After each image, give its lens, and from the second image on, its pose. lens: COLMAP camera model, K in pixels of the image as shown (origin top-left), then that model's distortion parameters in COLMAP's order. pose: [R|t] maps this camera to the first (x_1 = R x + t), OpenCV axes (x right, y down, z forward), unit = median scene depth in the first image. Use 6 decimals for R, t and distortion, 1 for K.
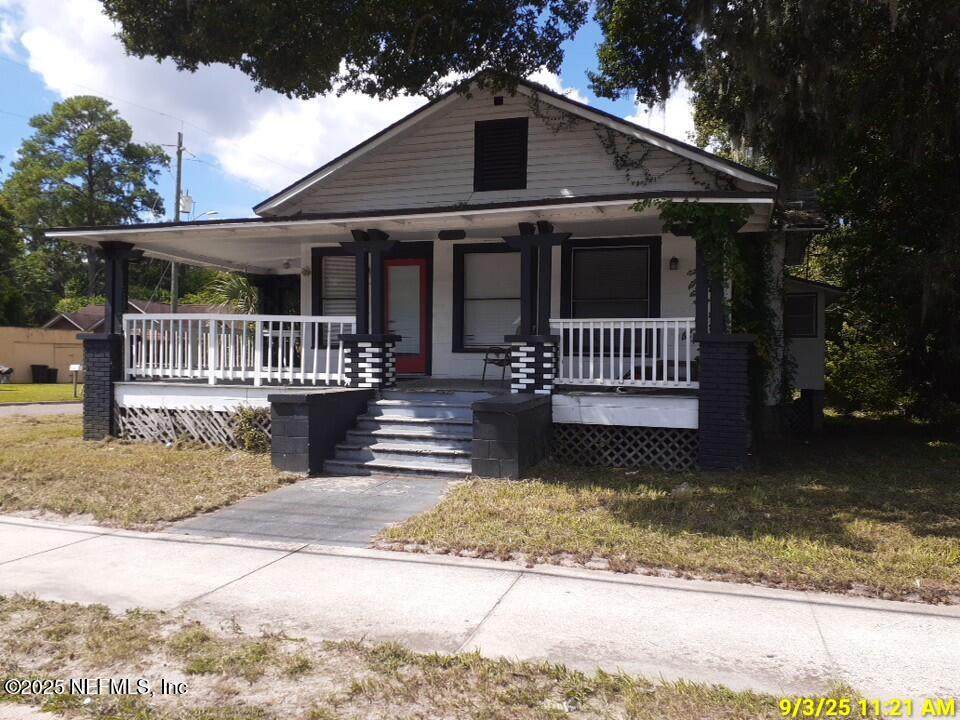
lens RADIAL K [[745.4, 0, 475.6], [0, 745.4, 362.3], [0, 0, 1]] dist [0.078811, -0.004661]
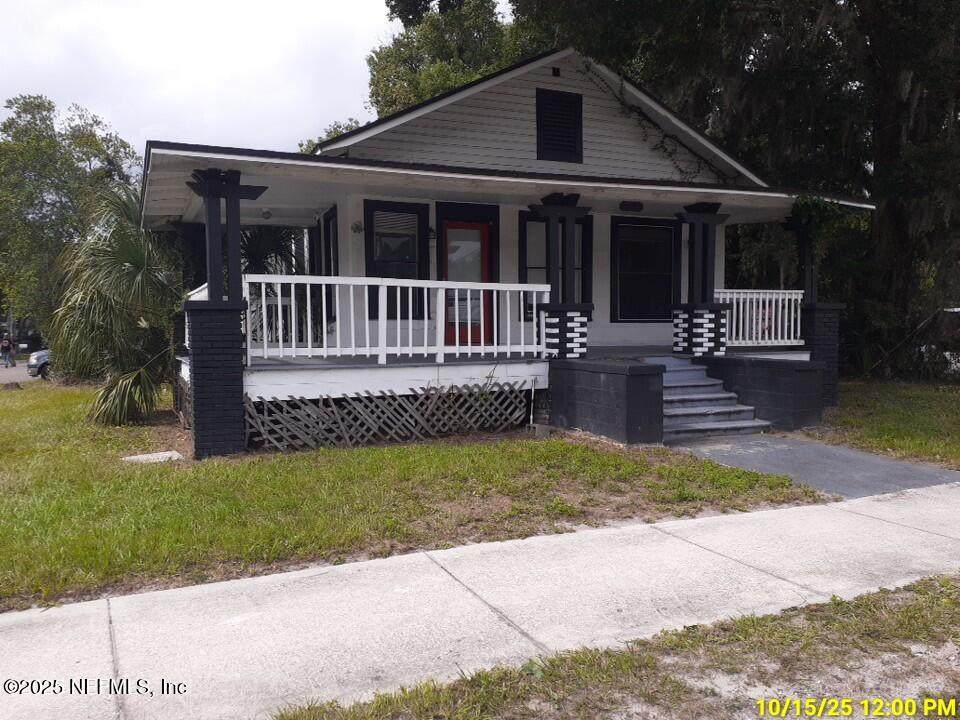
lens RADIAL K [[745.4, 0, 476.1], [0, 745.4, 357.1], [0, 0, 1]] dist [0.078811, -0.004661]
pose [[0.754630, -0.049993, 0.654243, -0.849583], [0.018181, 0.998304, 0.055313, -0.022682], [-0.655899, -0.029846, 0.754259, 0.329426]]
